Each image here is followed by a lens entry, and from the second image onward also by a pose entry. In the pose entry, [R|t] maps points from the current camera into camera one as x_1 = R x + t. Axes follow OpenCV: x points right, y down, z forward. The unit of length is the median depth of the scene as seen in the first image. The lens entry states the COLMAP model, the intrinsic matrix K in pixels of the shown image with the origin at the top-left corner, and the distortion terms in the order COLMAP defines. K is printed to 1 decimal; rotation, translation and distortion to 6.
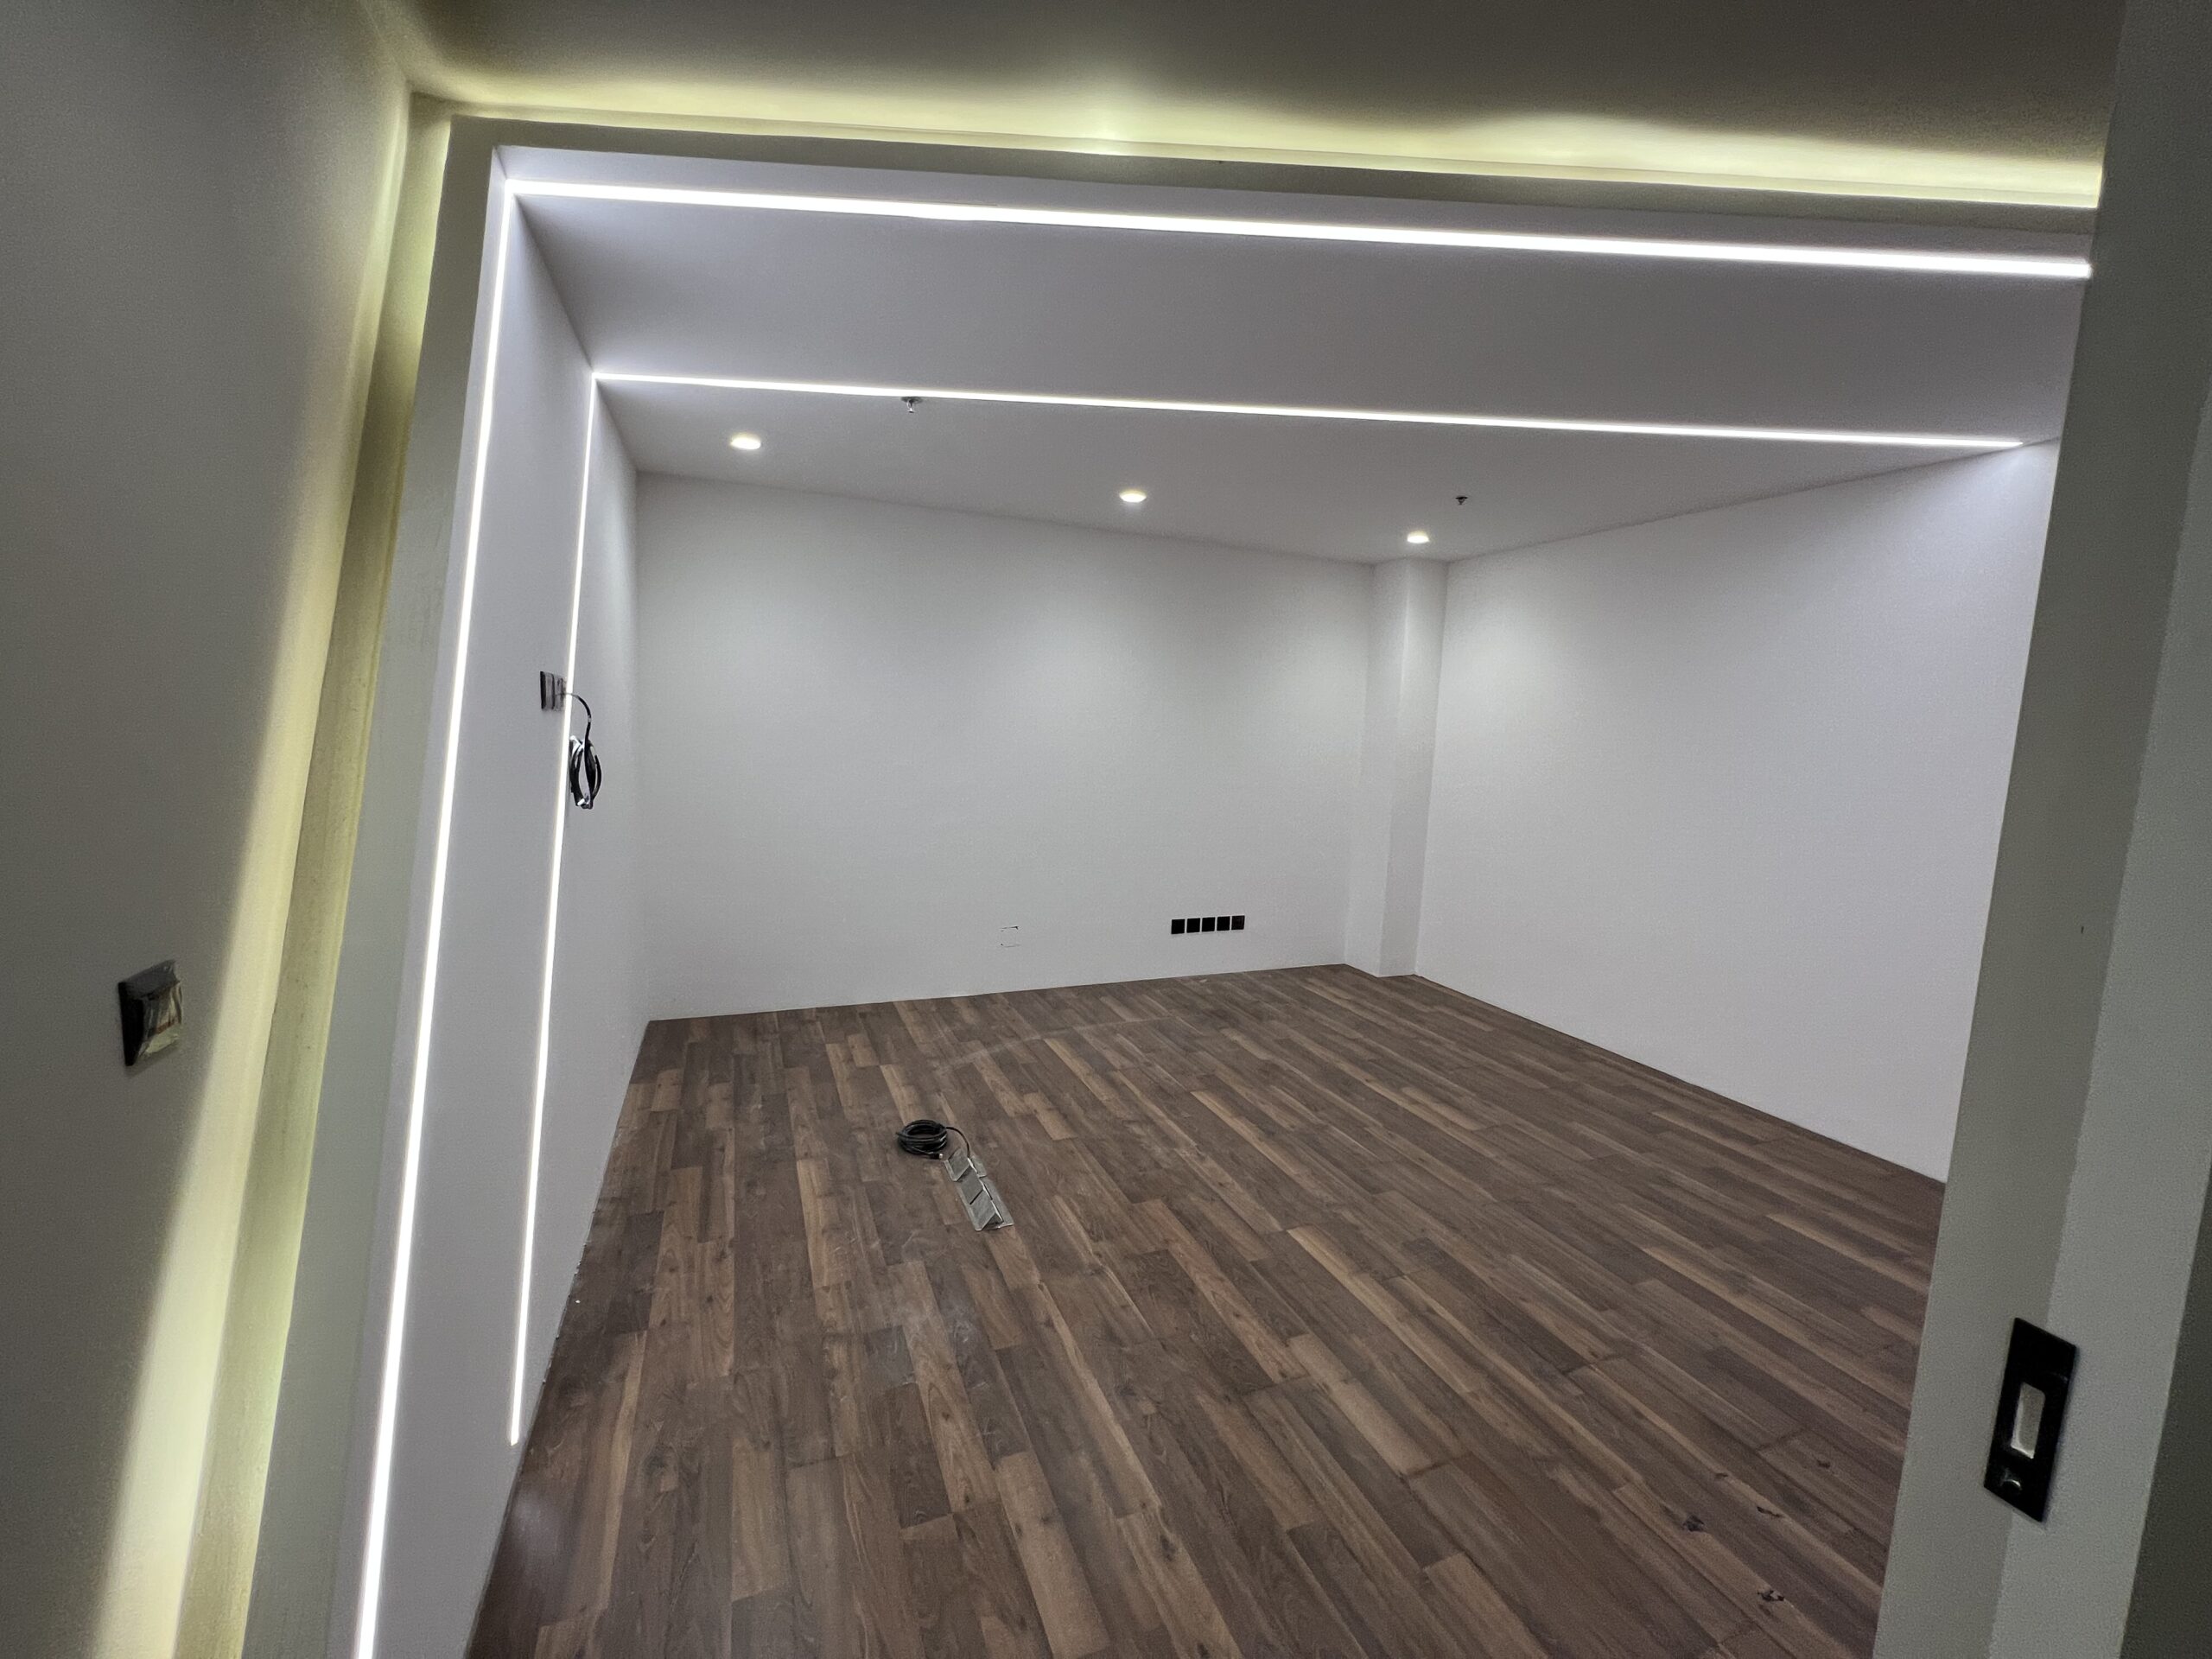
lens RADIAL K [[884.7, 0, 1099.2], [0, 884.7, 823.3], [0, 0, 1]] dist [-0.003203, 0.001402]
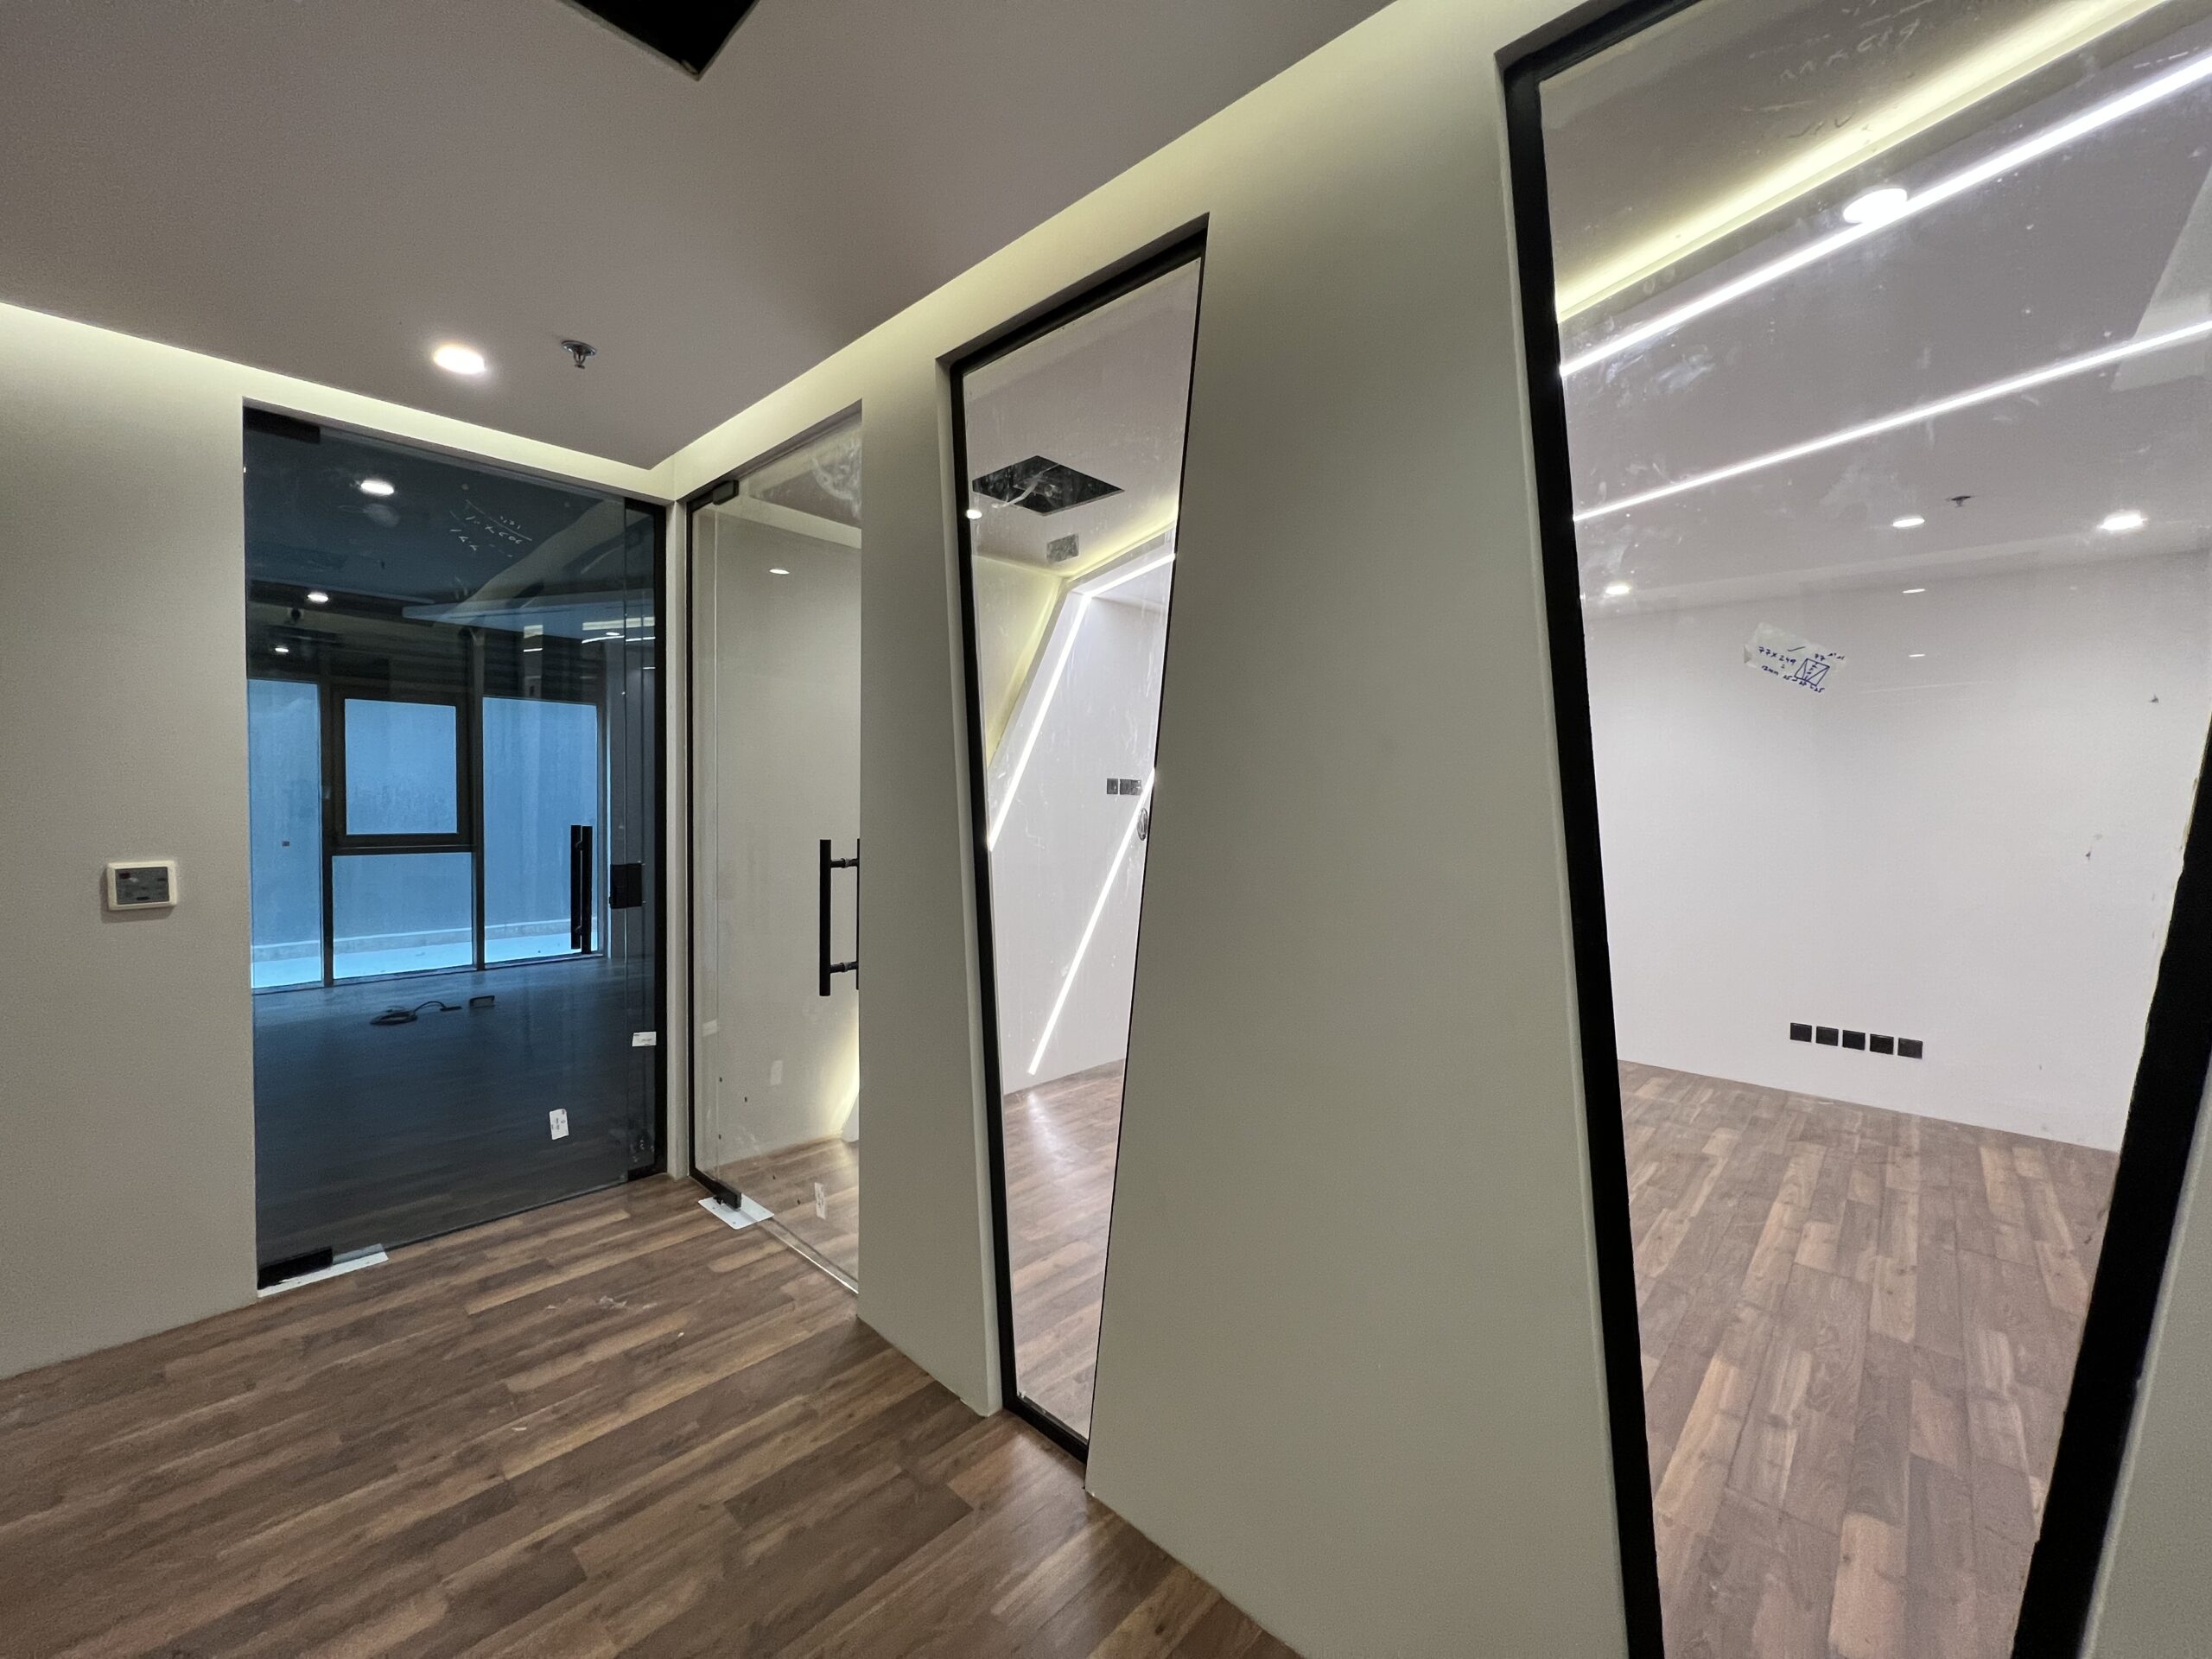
lens RADIAL K [[885.6, 0, 1101.2], [0, 885.6, 824.2], [0, 0, 1]] dist [-0.003774, 0.001629]
pose [[0.416233, -0.006286, -0.909236, 1.191520], [-0.101434, 0.993413, -0.053302, 0.062058], [0.903583, 0.114413, 0.412854, 0.020039]]
